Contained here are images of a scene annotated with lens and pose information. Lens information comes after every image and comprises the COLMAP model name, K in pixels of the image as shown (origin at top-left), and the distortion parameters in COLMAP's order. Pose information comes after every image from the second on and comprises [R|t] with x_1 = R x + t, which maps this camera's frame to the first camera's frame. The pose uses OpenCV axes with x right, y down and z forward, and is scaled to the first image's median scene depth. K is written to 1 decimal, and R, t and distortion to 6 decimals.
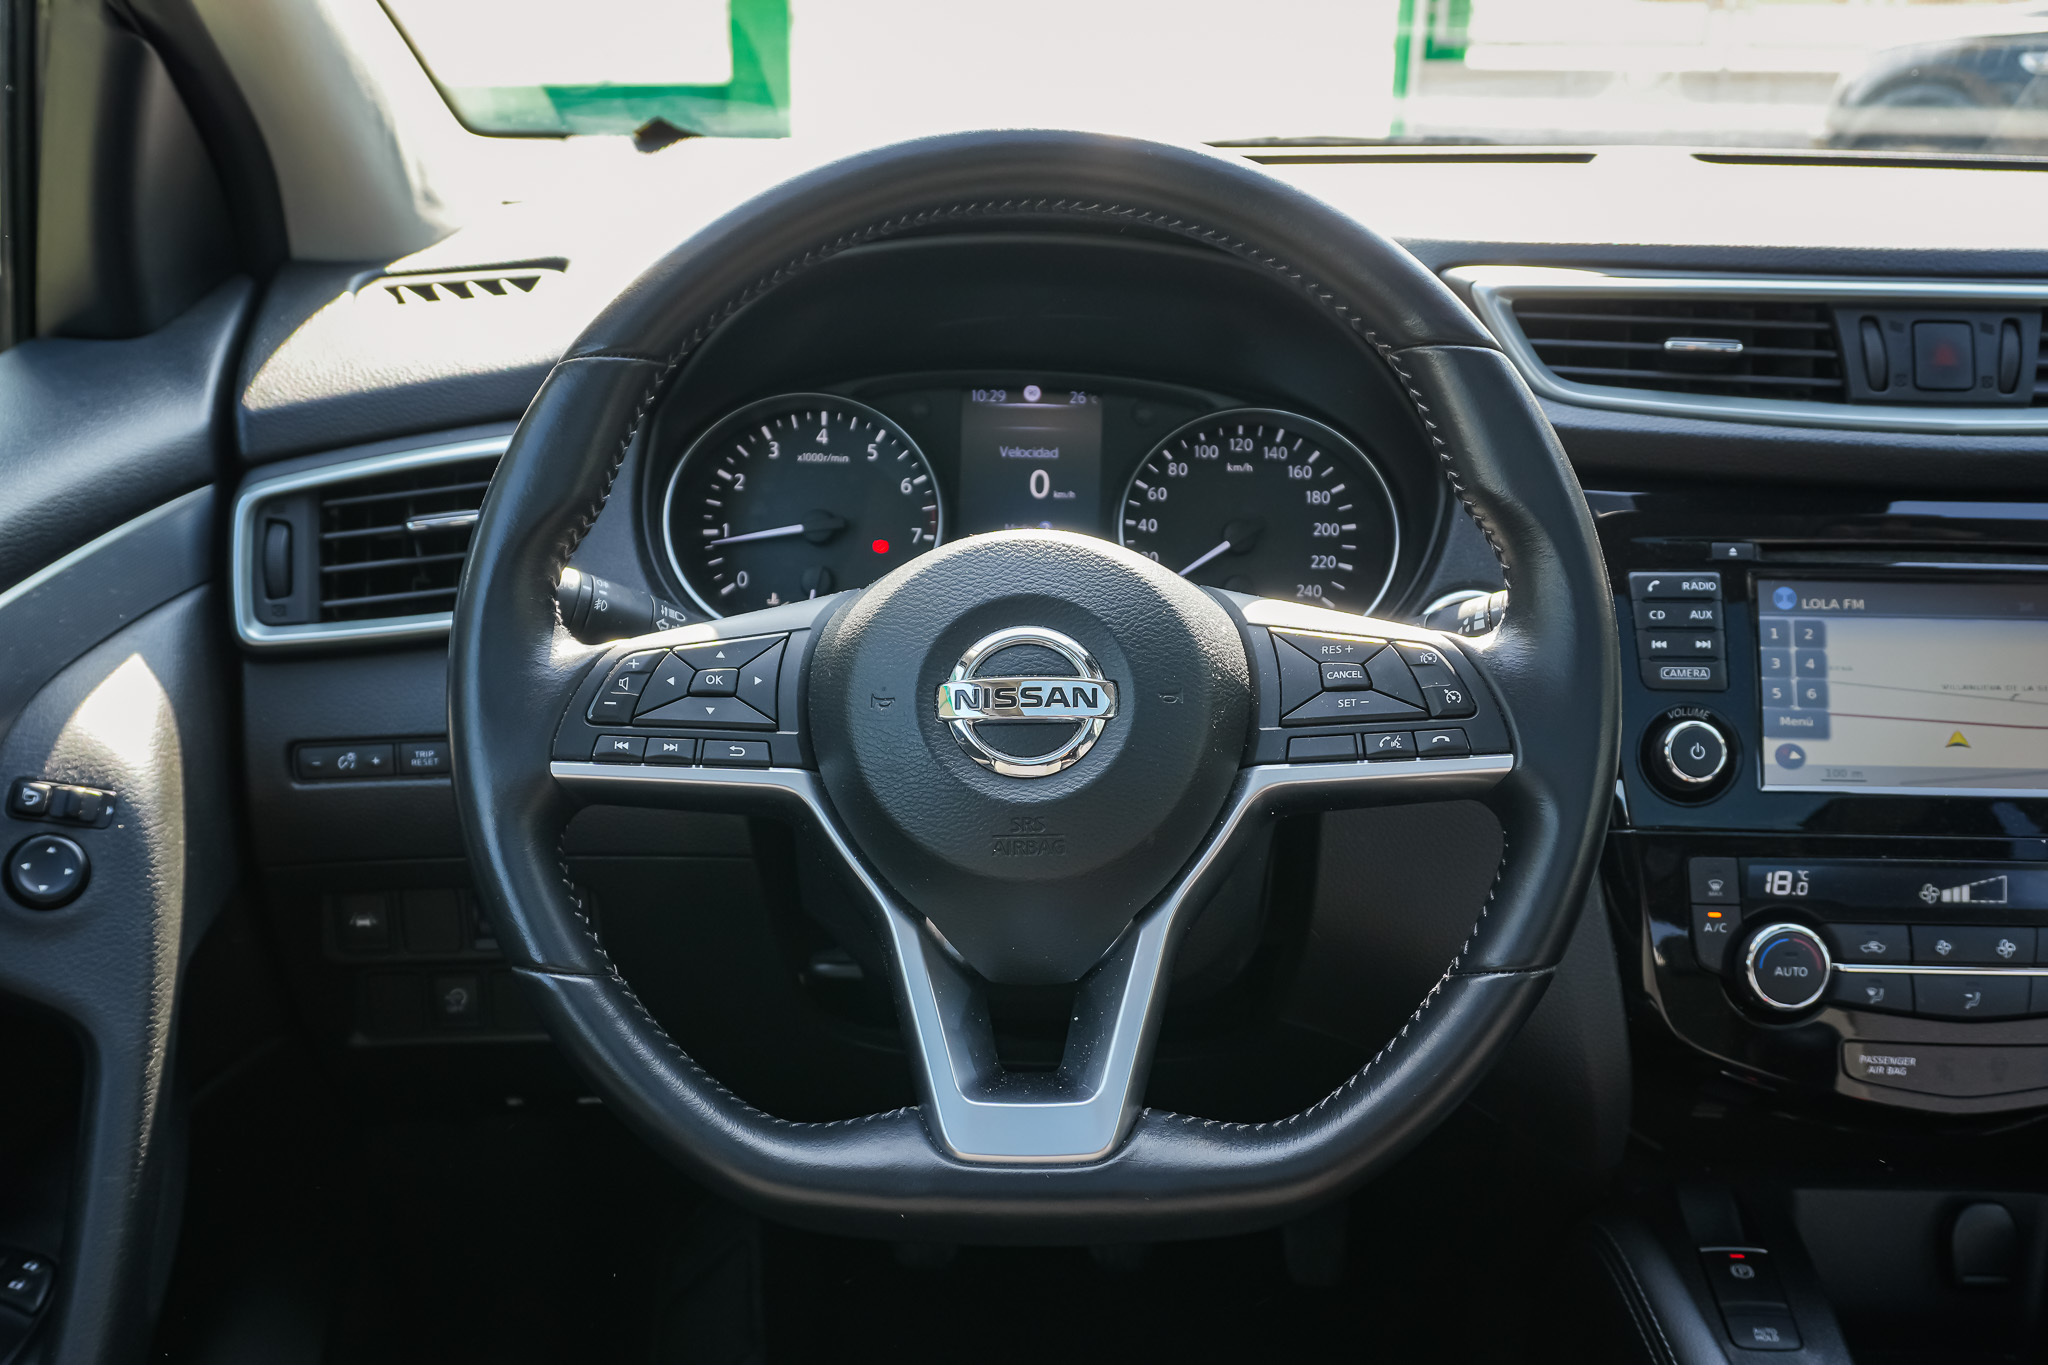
lens RADIAL K [[1837.3, 0, 1059.9], [0, 1837.3, 681.3], [0, 0, 1]] dist [-0.025600, -0.013544]
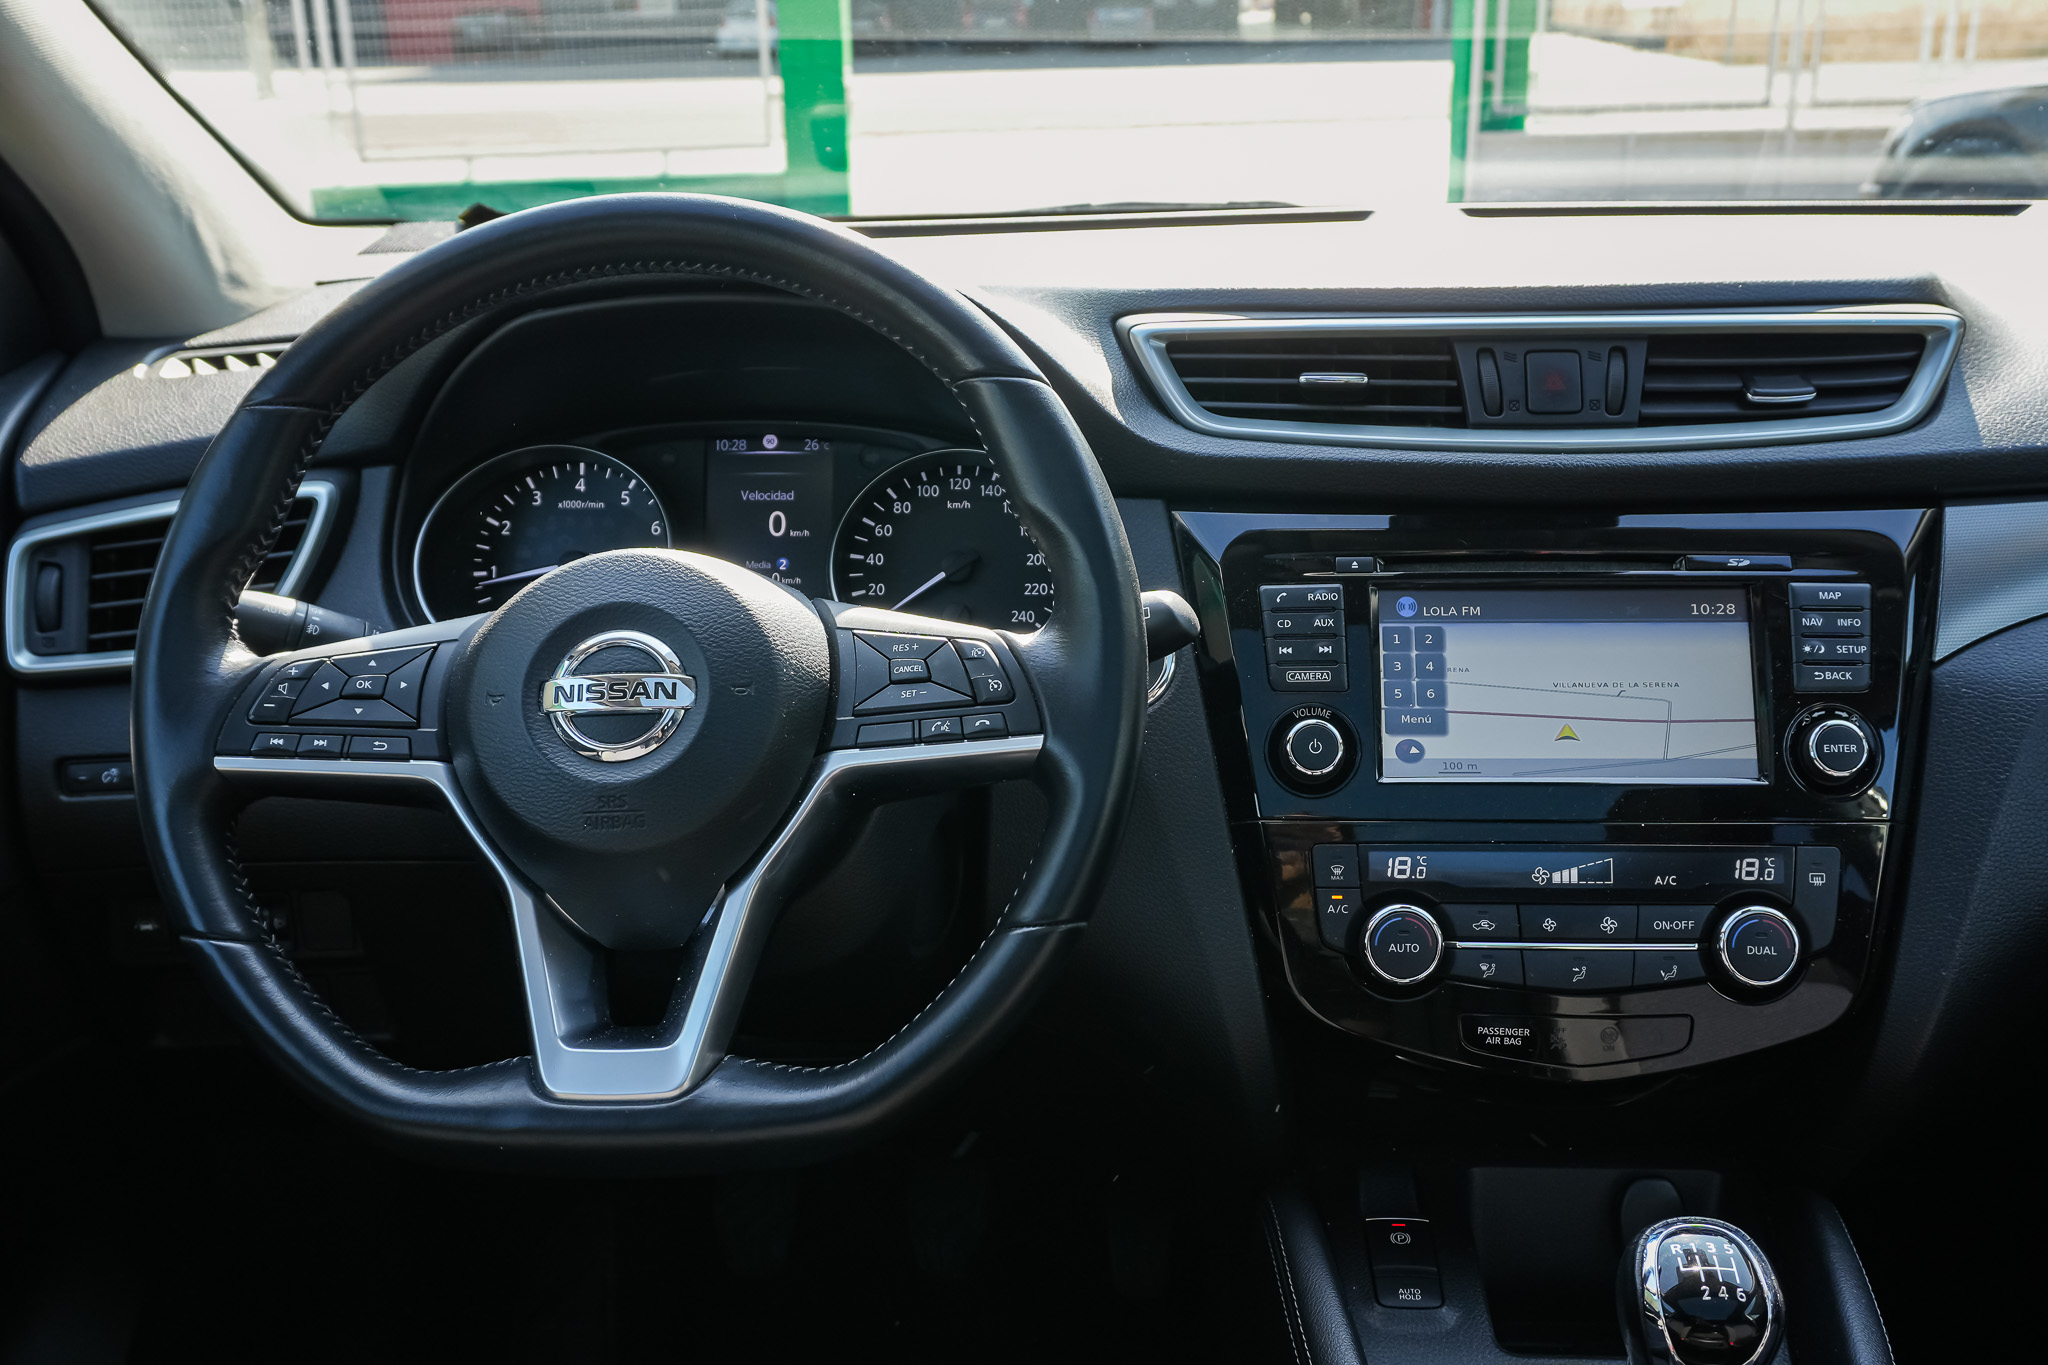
lens RADIAL K [[1837.3, 0, 1026.7], [0, 1837.3, 681.2], [0, 0, 1]] dist [-0.025600, -0.013544]
pose [[0.999128, -0.017821, -0.037749, 0.215601], [0.016231, 0.998985, -0.042025, 0.041894], [0.038459, 0.041376, 0.998403, -0.098166]]
